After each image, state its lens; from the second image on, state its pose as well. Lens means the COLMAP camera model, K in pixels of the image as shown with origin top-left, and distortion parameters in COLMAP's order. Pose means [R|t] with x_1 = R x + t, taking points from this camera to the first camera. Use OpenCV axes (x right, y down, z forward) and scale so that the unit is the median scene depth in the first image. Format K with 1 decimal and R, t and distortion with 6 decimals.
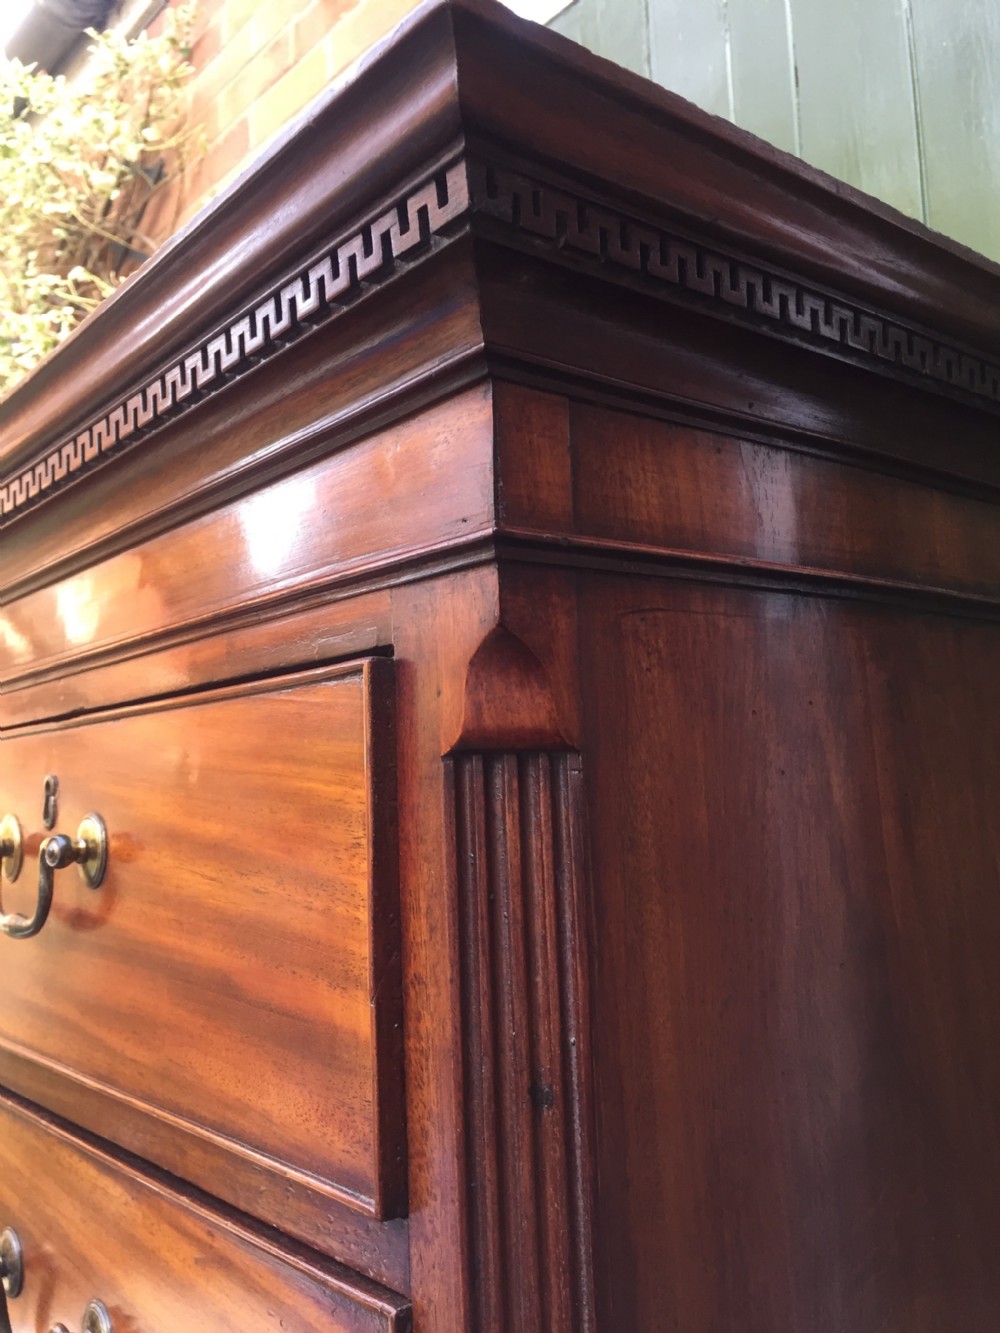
lens RADIAL K [[1145.3, 0, 503.8], [0, 1145.3, 665.4], [0, 0, 1]] dist [0.067252, -0.096576]
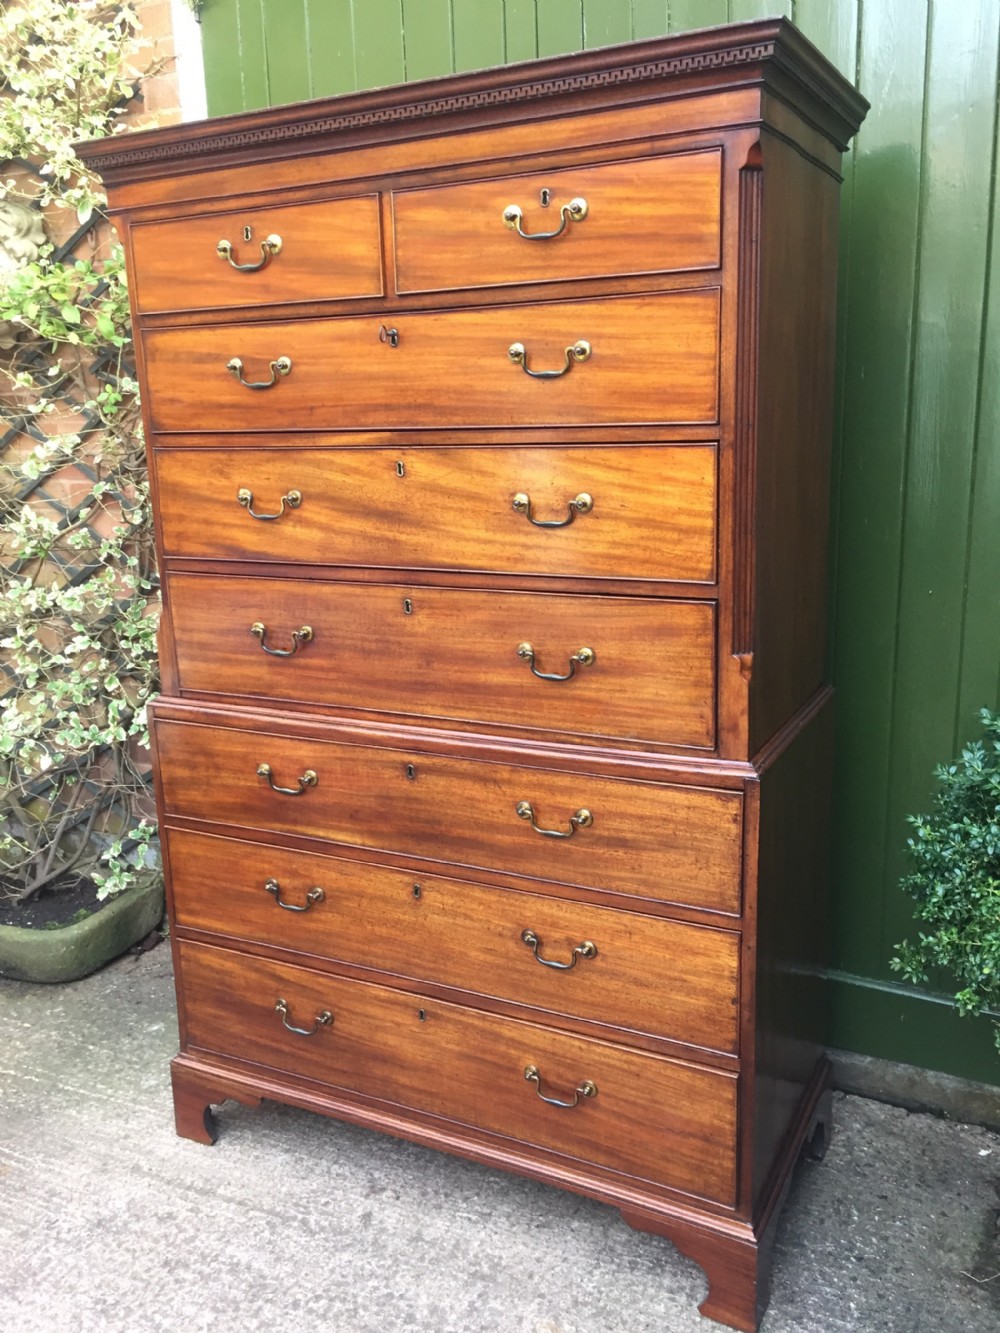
lens RADIAL K [[1141.7, 0, 506.1], [0, 1141.7, 666.2], [0, 0, 1]] dist [0.067378, -0.097037]
pose [[0.922797, -0.074762, 0.377964, -3.030298], [-0.048128, 0.950942, 0.305602, 0.644351], [-0.382269, -0.300200, 0.873928, -3.613166]]
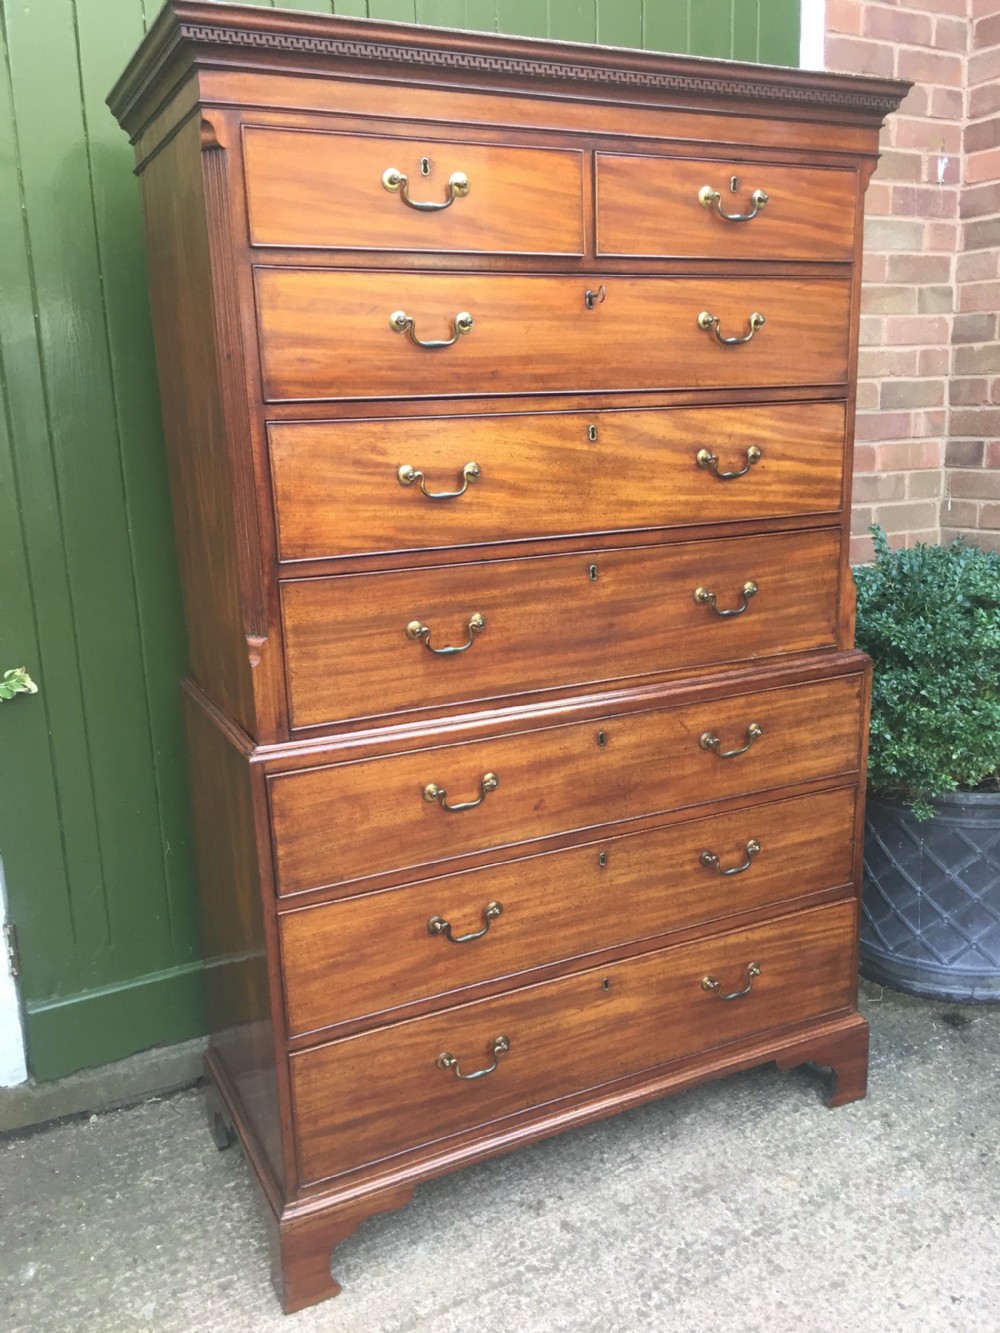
lens RADIAL K [[1145.3, 0, 503.8], [0, 1145.3, 665.4], [0, 0, 1]] dist [0.067252, -0.096576]
pose [[0.235848, -0.191113, 0.952812, -7.277570], [-0.084241, 0.972760, 0.215966, 1.455864], [-0.968132, -0.131201, 0.213324, 1.222723]]
